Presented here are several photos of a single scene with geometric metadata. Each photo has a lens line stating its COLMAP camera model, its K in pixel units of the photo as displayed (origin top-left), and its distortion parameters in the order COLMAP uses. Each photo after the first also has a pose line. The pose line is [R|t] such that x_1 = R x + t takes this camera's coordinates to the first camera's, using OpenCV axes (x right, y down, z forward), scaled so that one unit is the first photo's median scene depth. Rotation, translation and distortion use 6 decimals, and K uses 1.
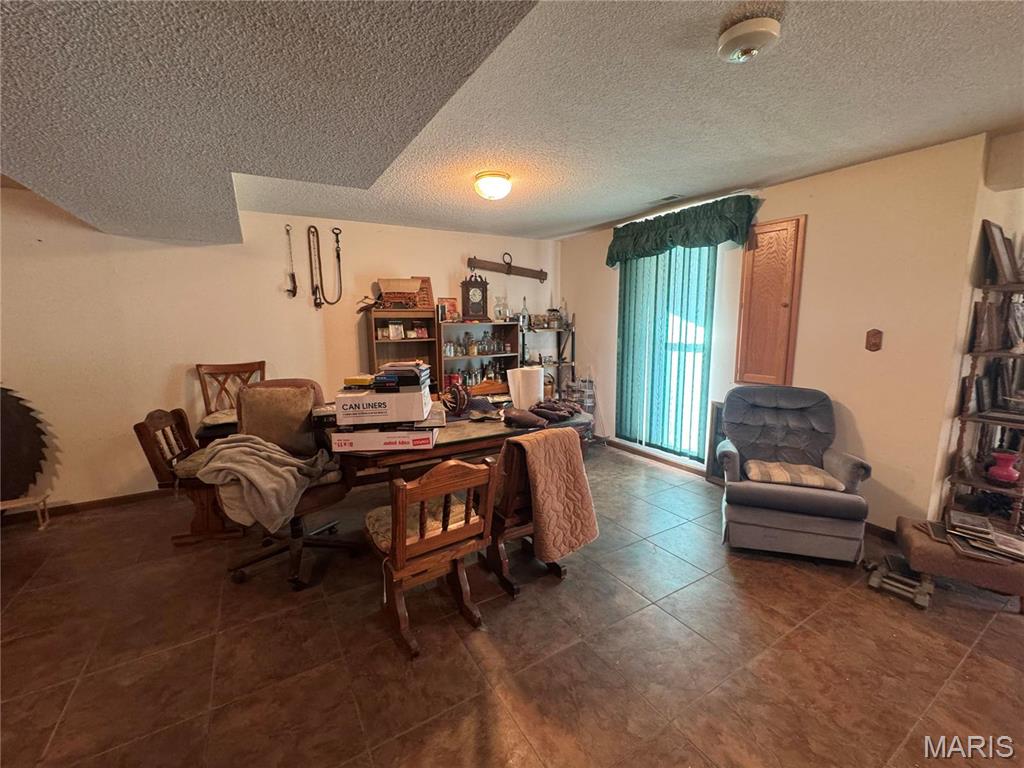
lens RADIAL K [[415.3, 0, 510.7], [0, 415.3, 383.1], [0, 0, 1]] dist [-0.006842, 0.000529]
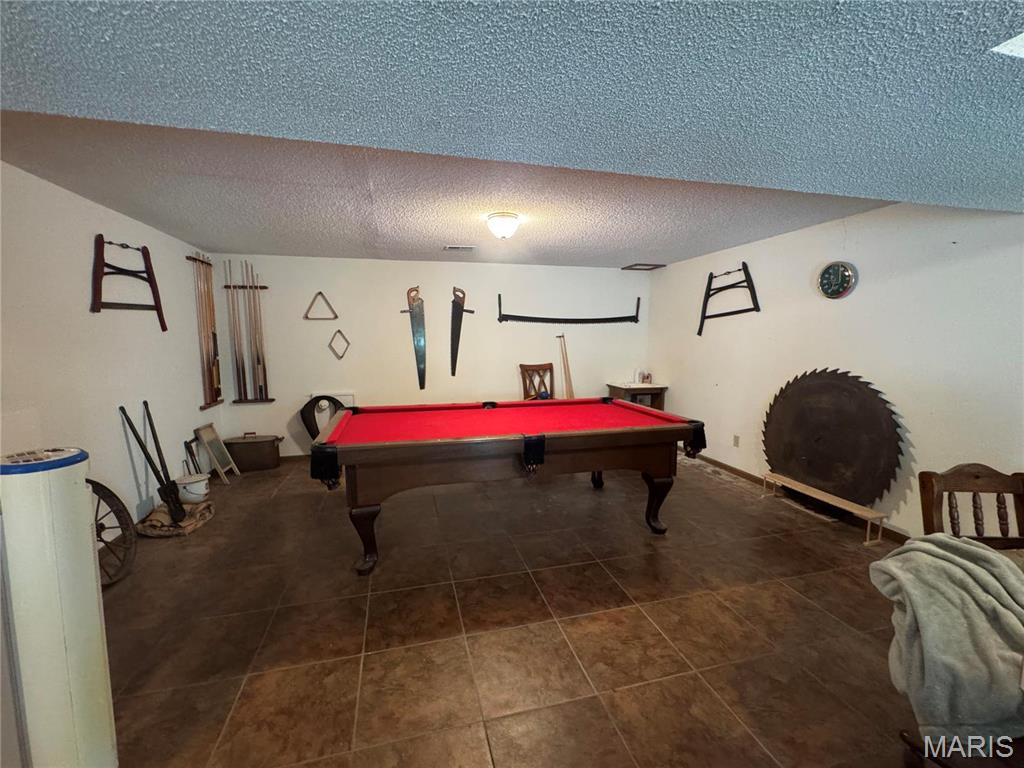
lens RADIAL K [[415.3, 0, 508.7], [0, 415.3, 381.4], [0, 0, 1]] dist [-0.006842, 0.000529]
pose [[-0.287685, 0.106706, -0.951762, 0.028541], [-0.136178, 0.979119, 0.150935, -0.091957], [0.947994, 0.173031, -0.267147, 0.540967]]
